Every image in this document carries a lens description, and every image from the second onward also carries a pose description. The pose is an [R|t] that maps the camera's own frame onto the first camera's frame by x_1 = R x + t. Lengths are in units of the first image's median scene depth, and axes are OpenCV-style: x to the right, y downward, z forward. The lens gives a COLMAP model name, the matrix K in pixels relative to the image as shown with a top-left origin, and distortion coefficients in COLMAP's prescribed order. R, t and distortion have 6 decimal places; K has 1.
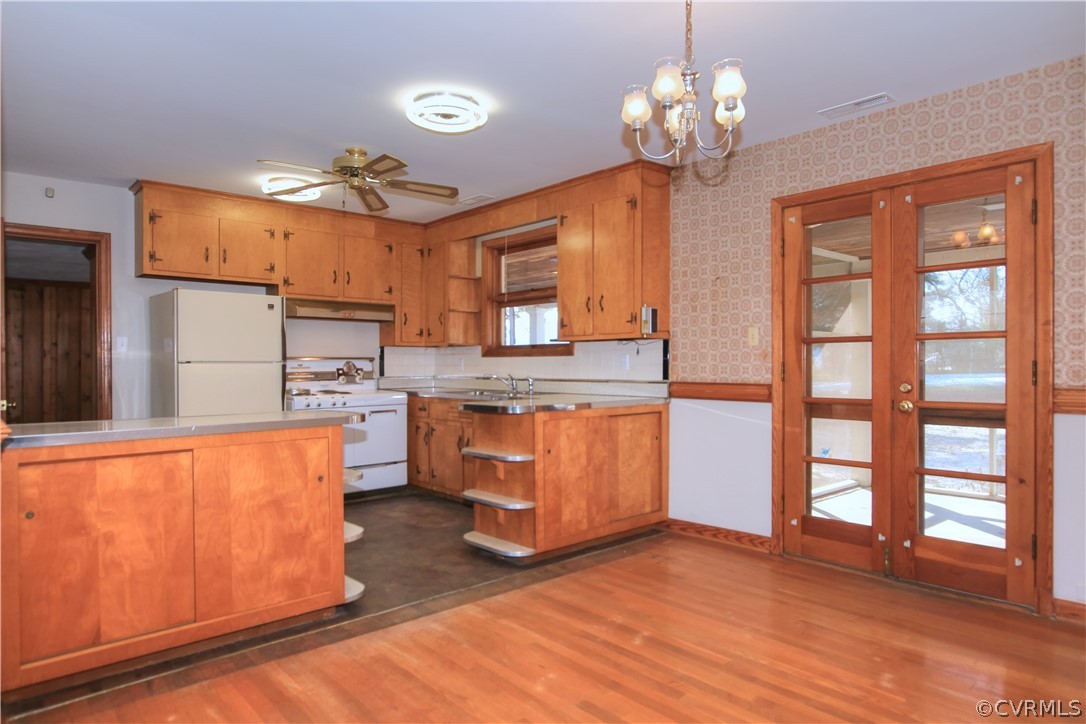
lens RADIAL K [[654.9, 0, 543.5], [0, 654.9, 366.4], [0, 0, 1]] dist [-0.025574, 0.016699]
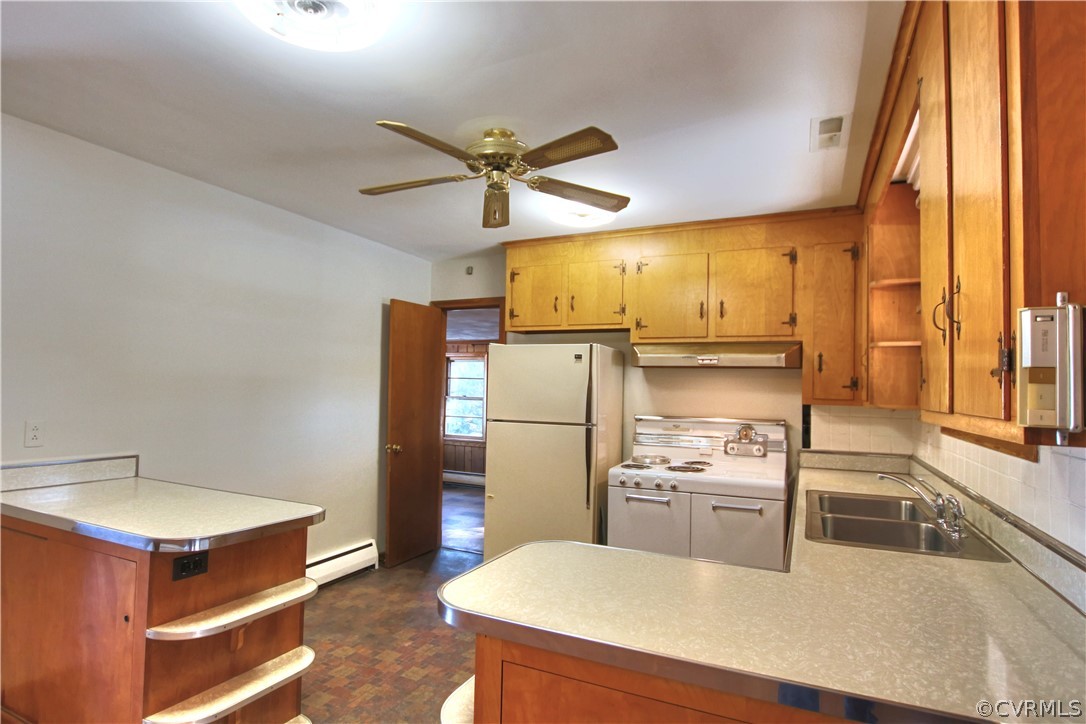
lens RADIAL K [[561.2, 0, 544.5], [0, 561.2, 367.1], [0, 0, 1]] dist [-0.028023, 0.001787]
pose [[0.391427, -0.023421, -0.919911, 0.271370], [-0.026189, 0.998988, -0.036578, -0.062485], [0.919836, 0.038409, 0.390417, 0.818920]]
